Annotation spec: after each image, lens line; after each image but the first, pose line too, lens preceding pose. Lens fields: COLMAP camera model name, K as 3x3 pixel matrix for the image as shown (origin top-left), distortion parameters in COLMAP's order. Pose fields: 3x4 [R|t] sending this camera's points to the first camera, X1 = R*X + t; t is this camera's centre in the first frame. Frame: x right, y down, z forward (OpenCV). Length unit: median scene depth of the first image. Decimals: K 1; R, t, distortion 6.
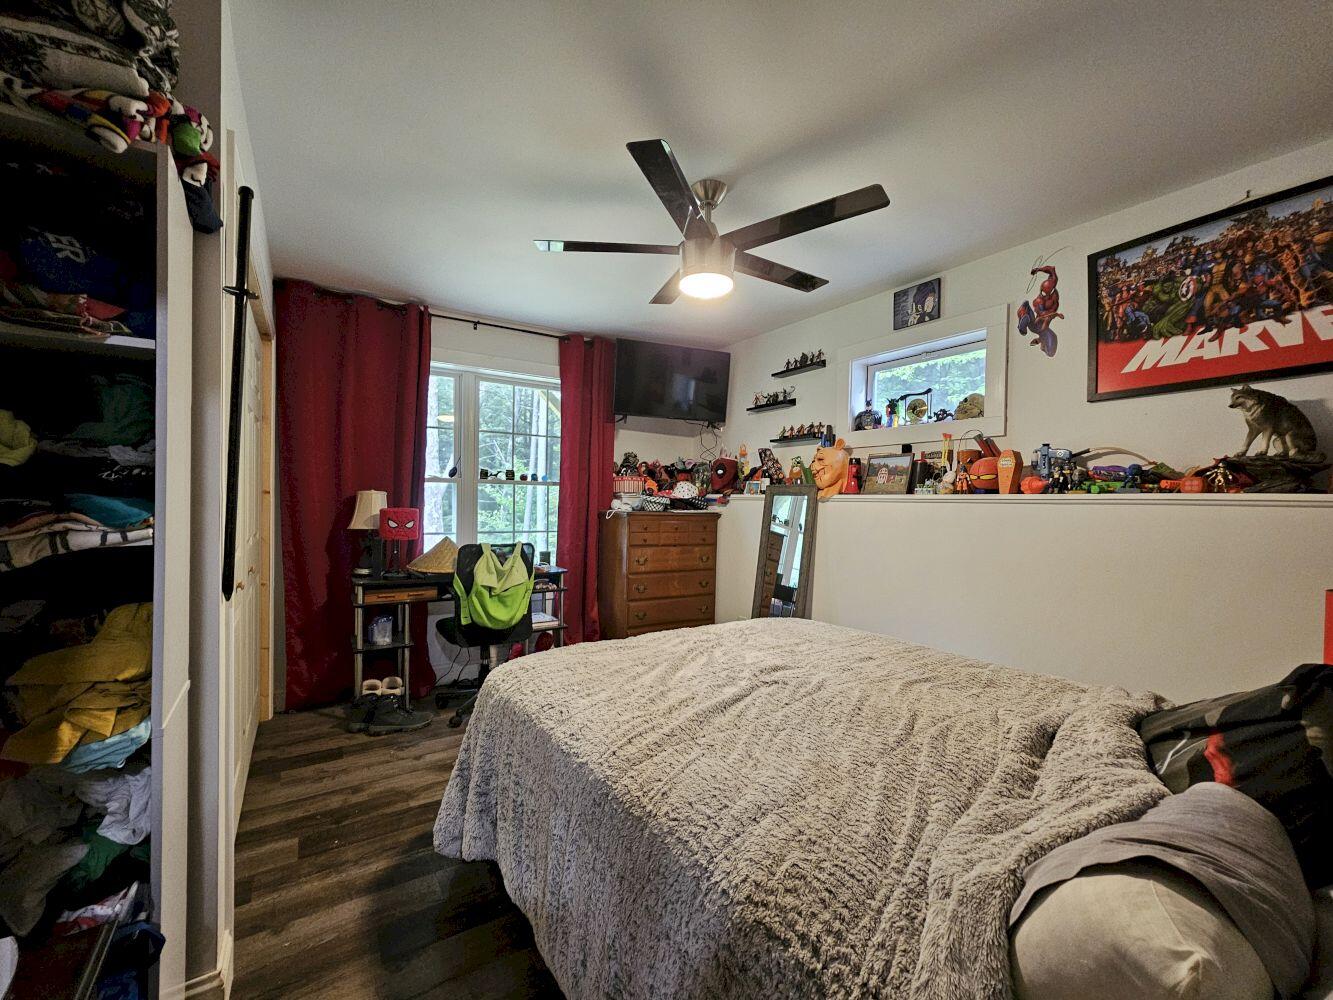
lens RADIAL K [[545.3, 0, 665.3], [0, 545.3, 503.5], [0, 0, 1]] dist [-0.004046, -0.000226]
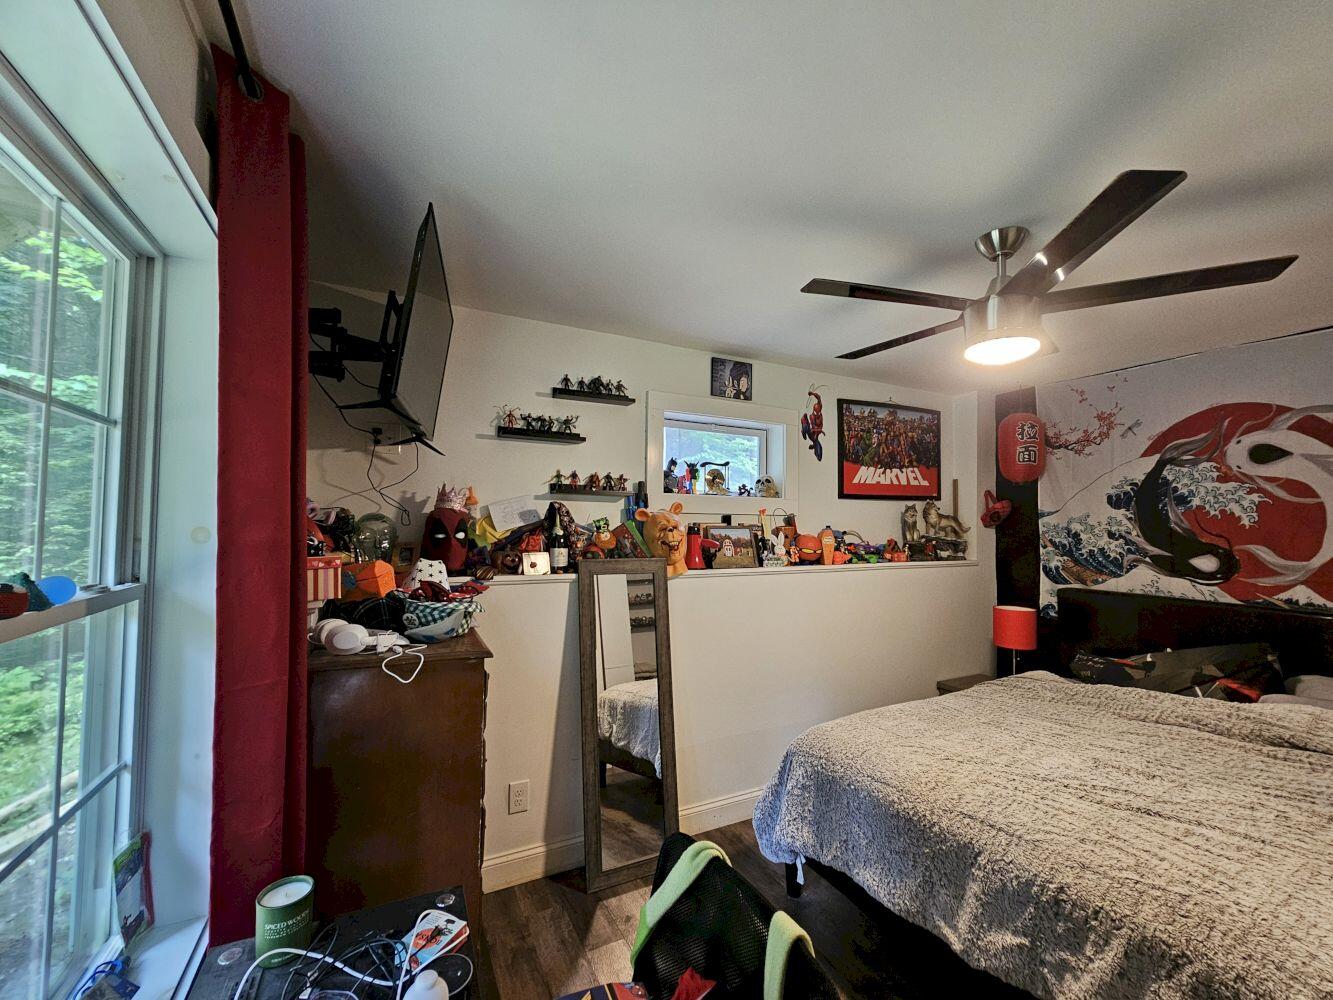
lens RADIAL K [[545.3, 0, 663.4], [0, 545.3, 504.5], [0, 0, 1]] dist [-0.004046, -0.000226]
pose [[0.125142, 0.025348, 0.991815, -0.578083], [-0.003149, 0.999679, -0.025151, -0.105208], [-0.992134, 0.000024, 0.125182, 1.020446]]
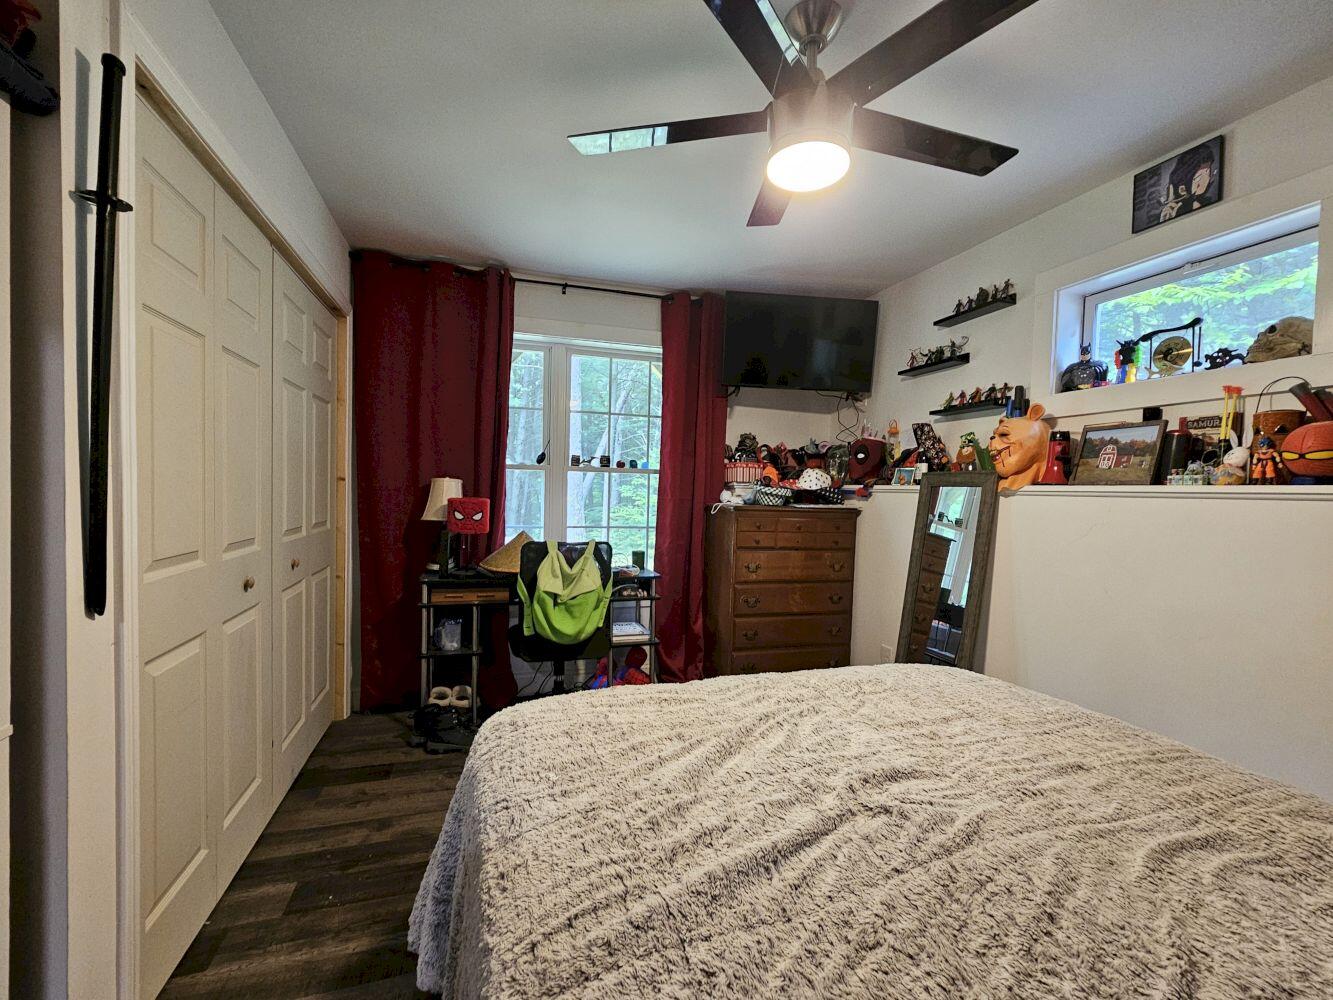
lens RADIAL K [[574.3, 0, 662.7], [0, 574.3, 505.4], [0, 0, 1]] dist [-0.003109, -0.000500]
pose [[0.962730, 0.014788, -0.270059, 0.071537], [-0.010433, 0.999791, 0.017556, 0.001392], [0.270262, -0.014085, 0.962684, 0.193826]]
